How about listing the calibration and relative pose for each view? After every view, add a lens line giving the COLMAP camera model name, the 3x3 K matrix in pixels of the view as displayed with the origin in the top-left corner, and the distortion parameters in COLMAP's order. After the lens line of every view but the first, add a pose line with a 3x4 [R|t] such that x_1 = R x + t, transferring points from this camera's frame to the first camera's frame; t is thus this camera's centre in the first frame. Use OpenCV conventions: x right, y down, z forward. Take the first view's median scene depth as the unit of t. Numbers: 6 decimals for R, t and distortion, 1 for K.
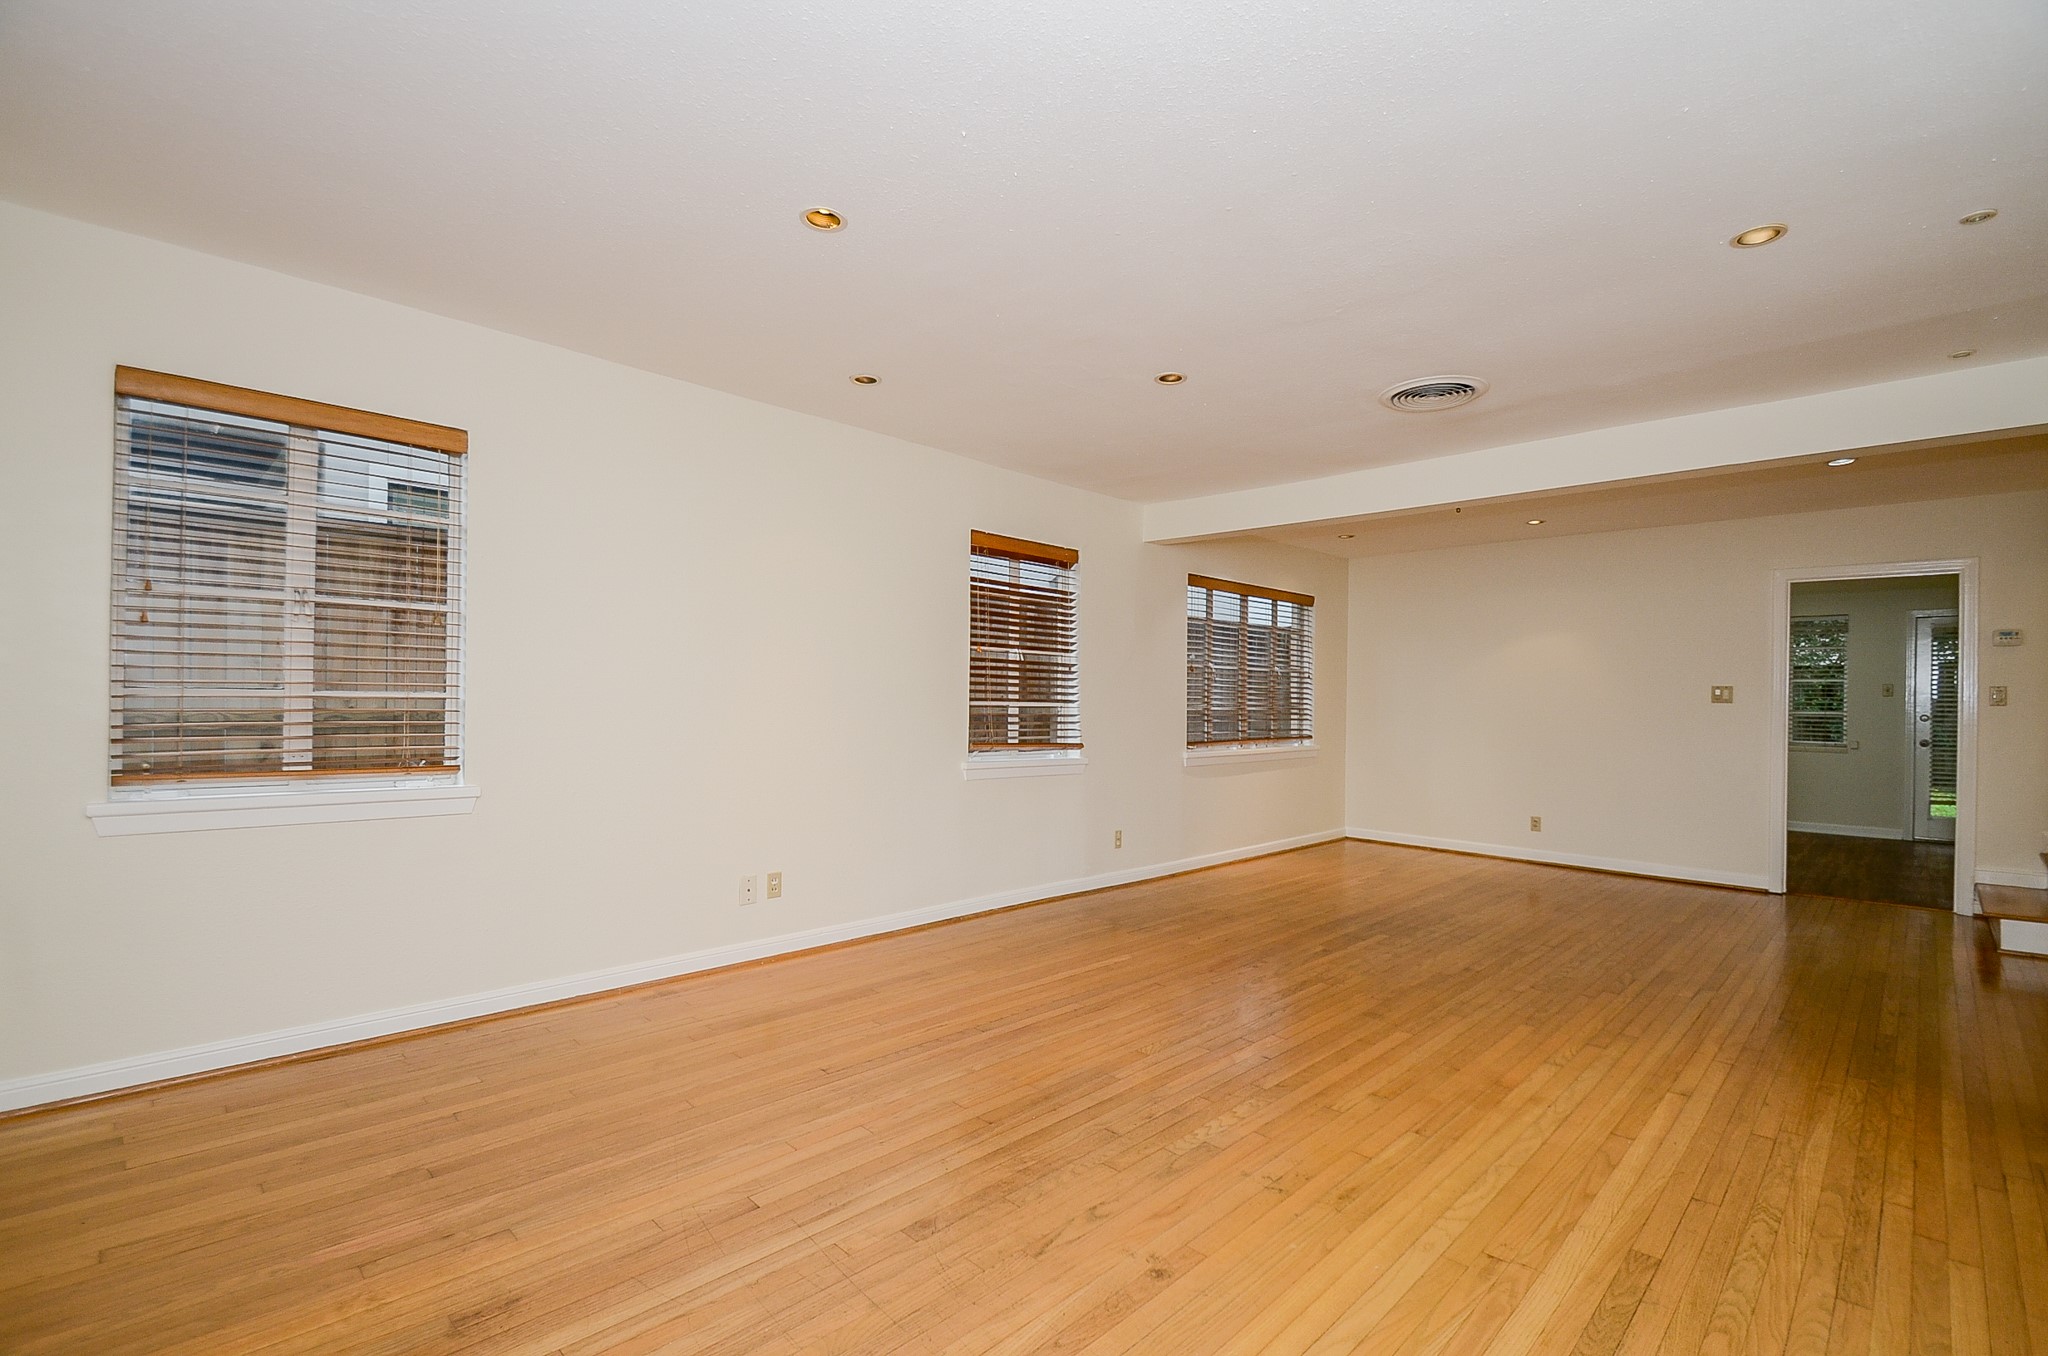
lens RADIAL K [[932.8, 0, 1015.7], [0, 932.8, 699.5], [0, 0, 1]] dist [-0.003641, -0.000439]
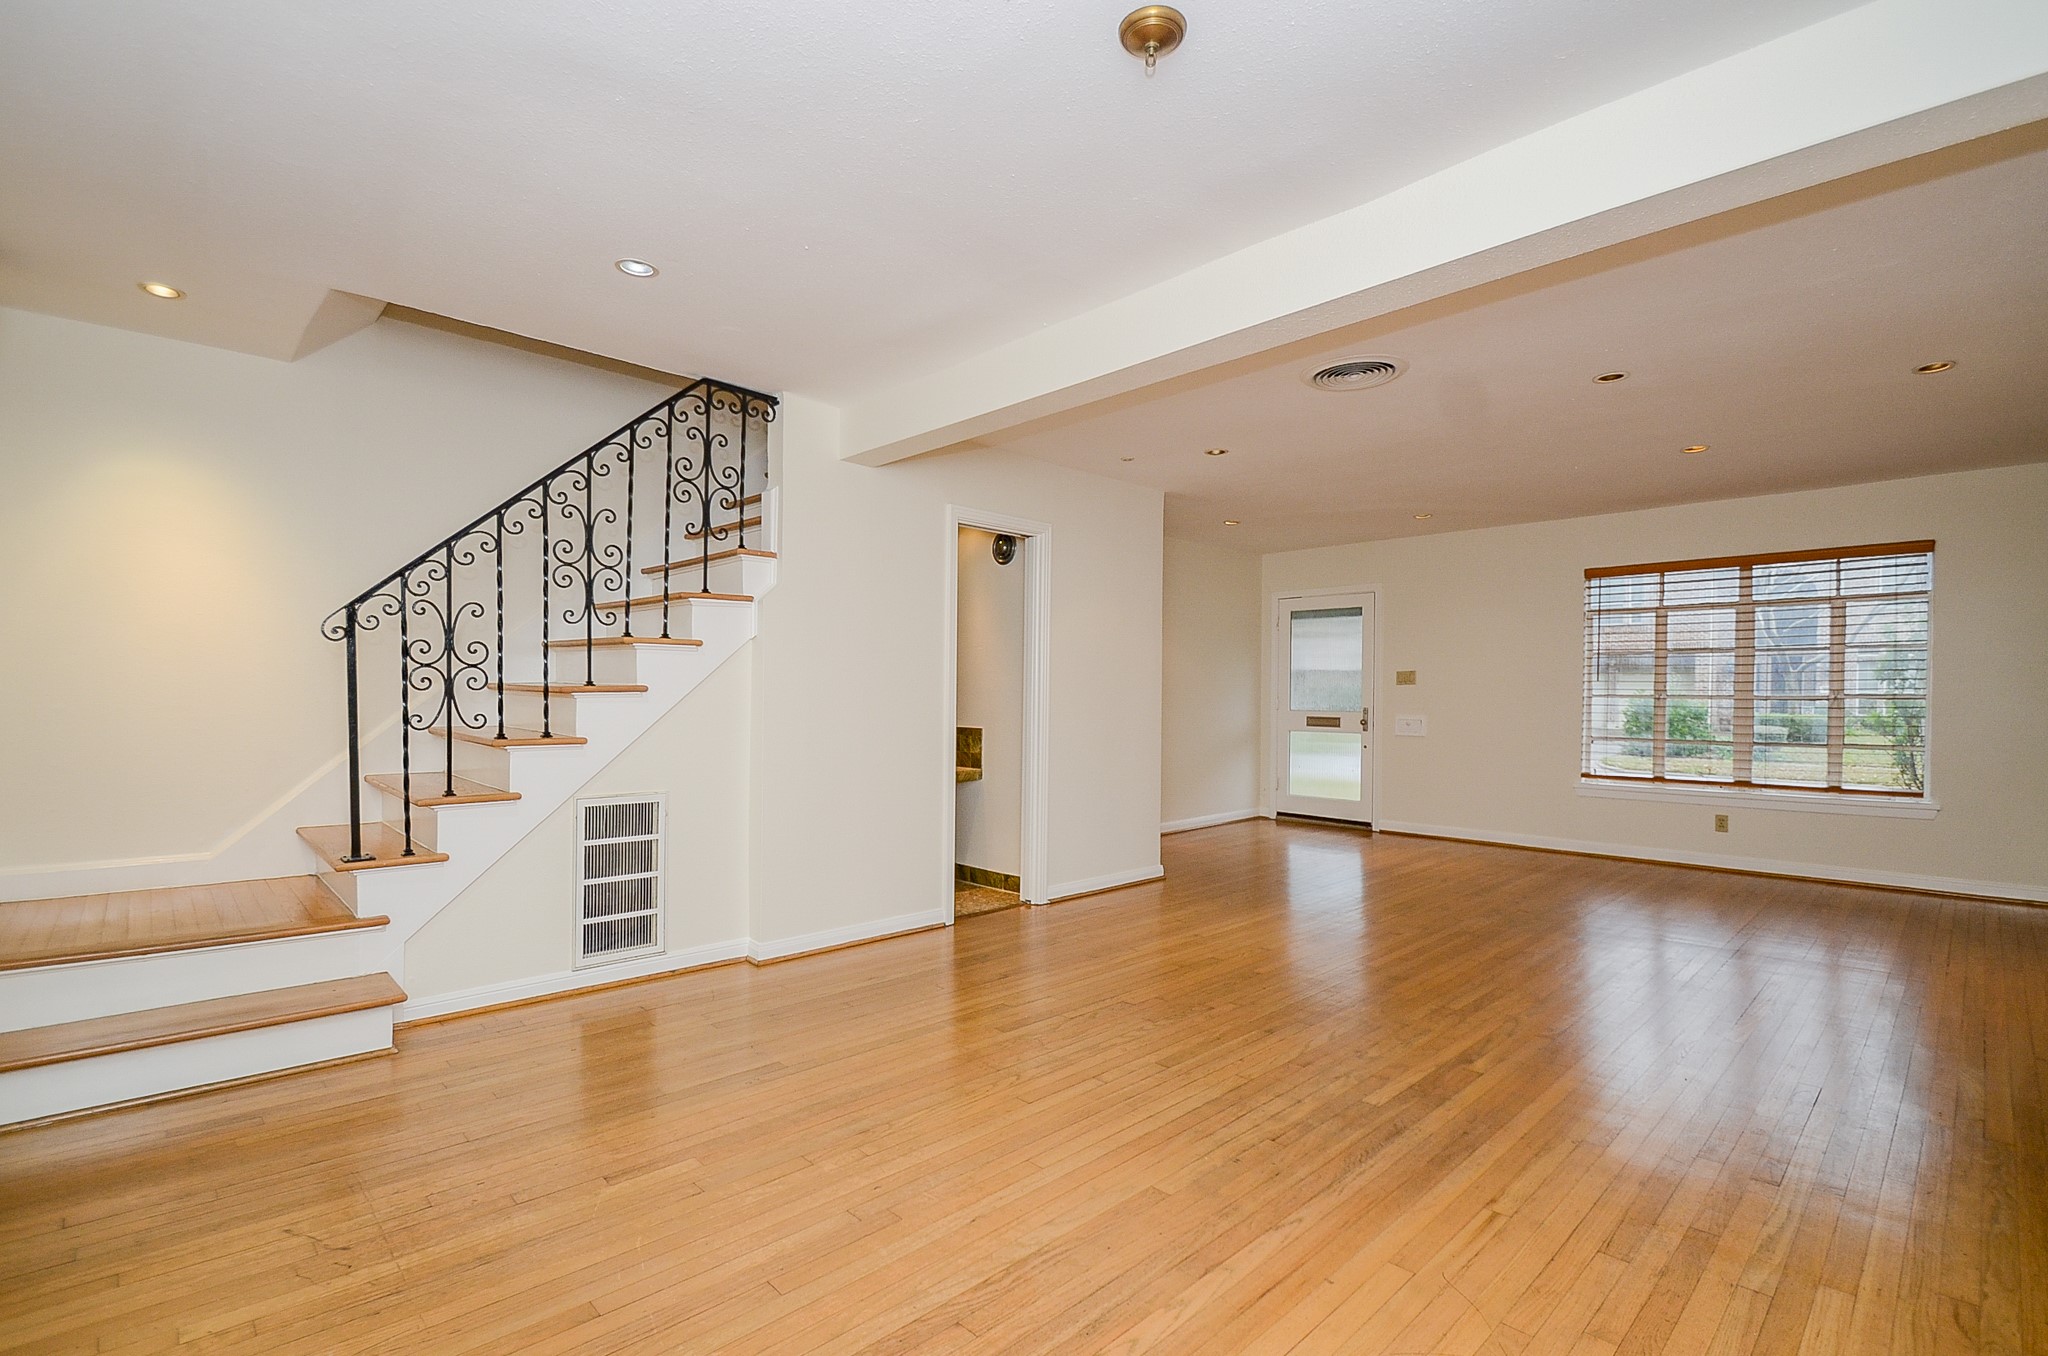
lens RADIAL K [[919.6, 0, 1010.2], [0, 919.6, 715.9], [0, 0, 1]] dist [-0.000861, -0.000380]
pose [[-0.998886, -0.021376, 0.042066, 0.702152], [-0.020287, 0.999453, 0.026132, 0.016249], [-0.042601, 0.025249, -0.998773, 1.836260]]
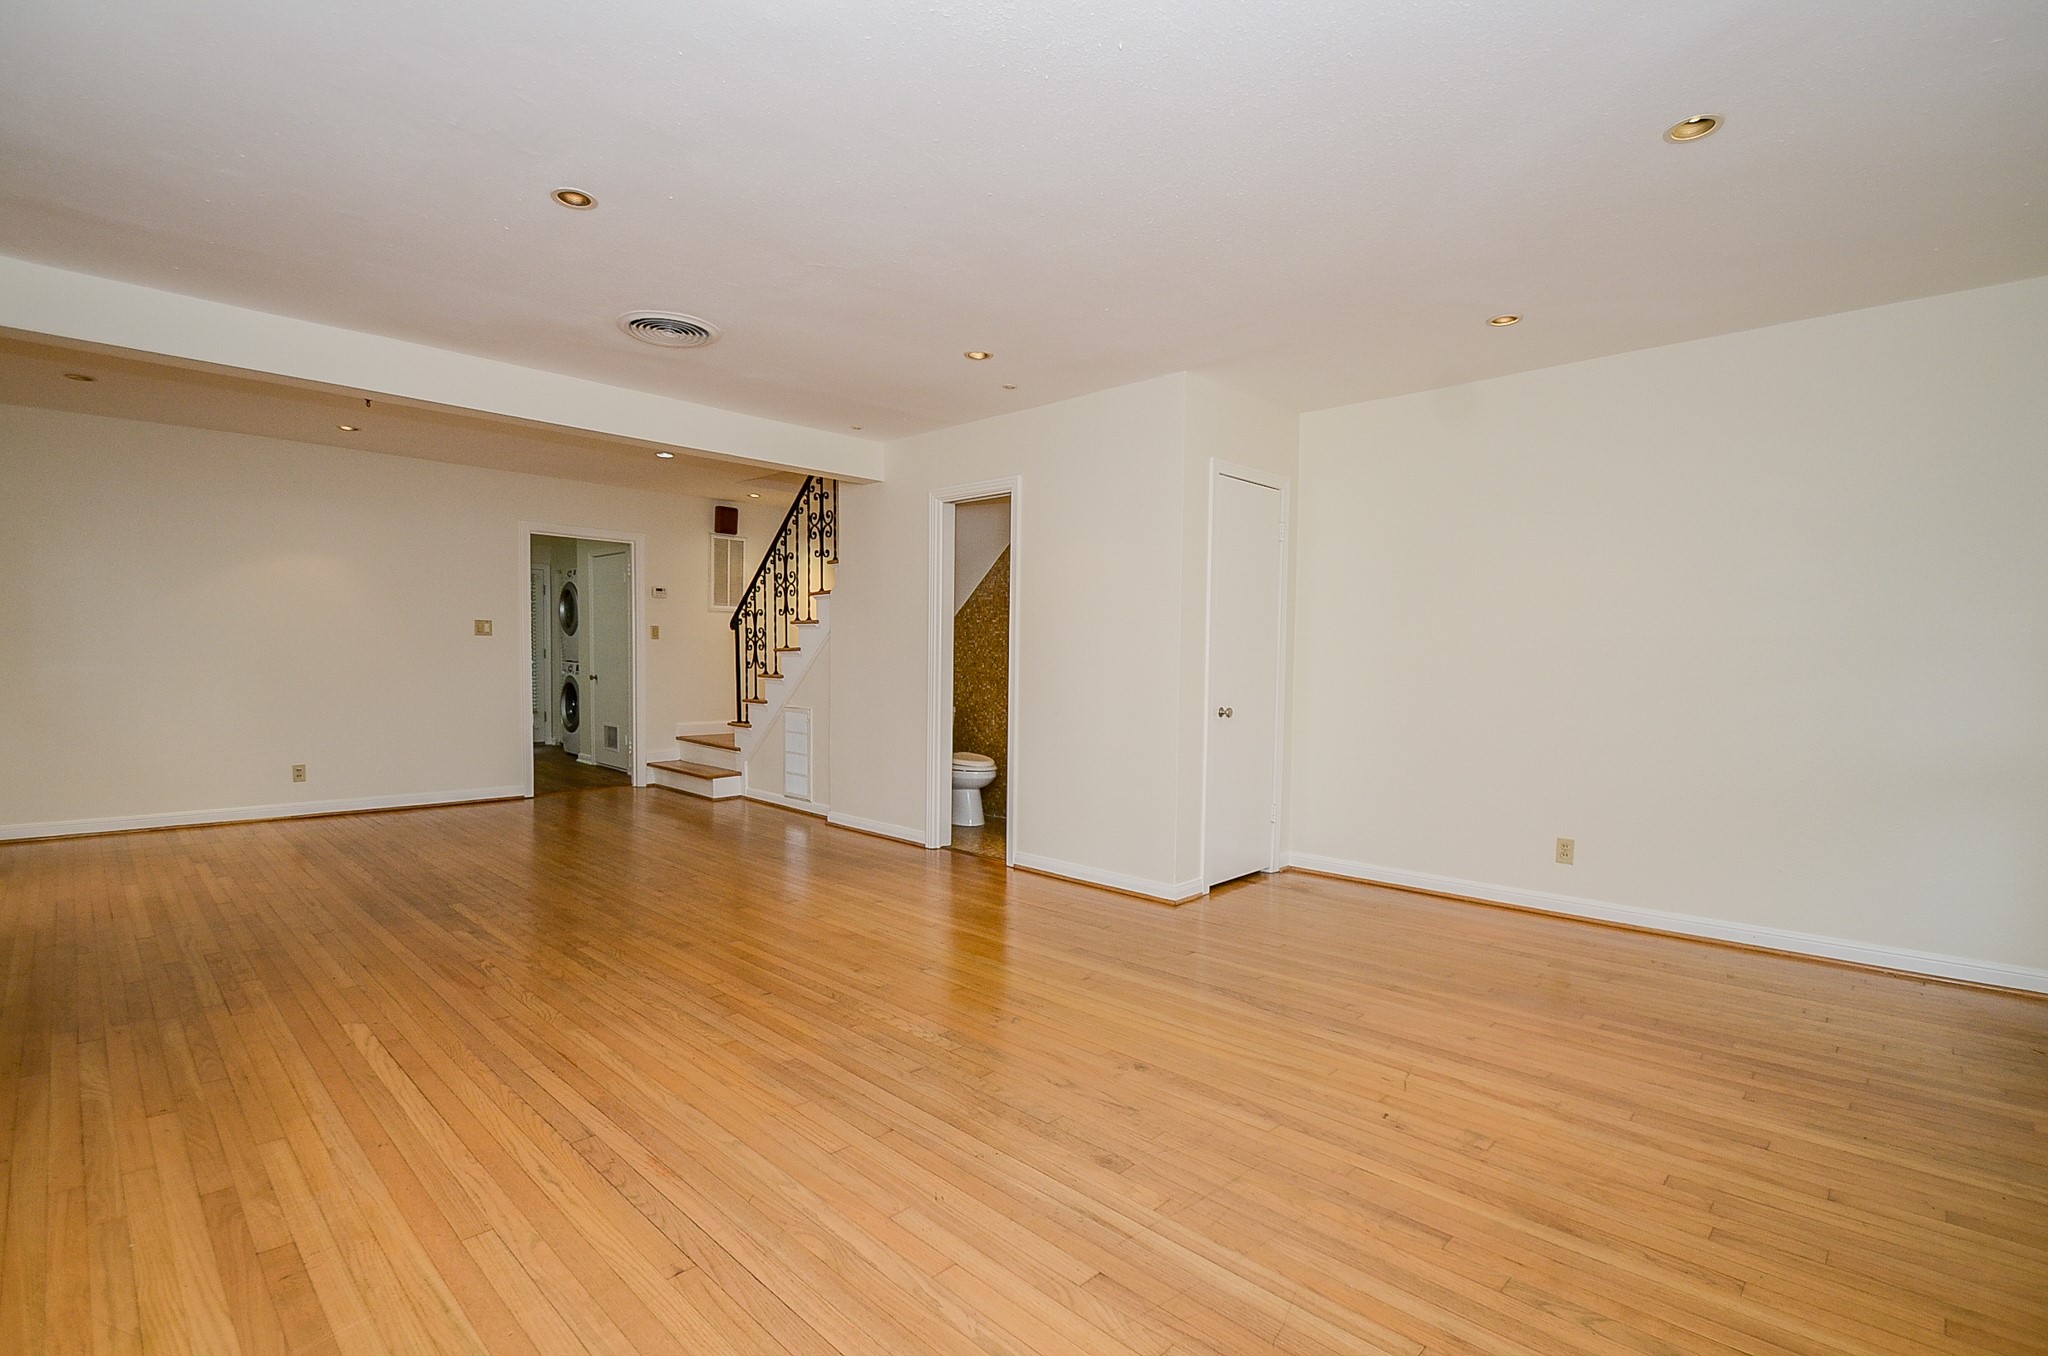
lens RADIAL K [[932.8, 0, 1015.7], [0, 932.8, 699.5], [0, 0, 1]] dist [-0.003641, -0.000439]
pose [[-0.012489, -0.064897, 0.997814, -0.555866], [-0.009125, 0.997858, 0.064785, -0.000327], [-0.999880, -0.008296, -0.013055, 0.578271]]
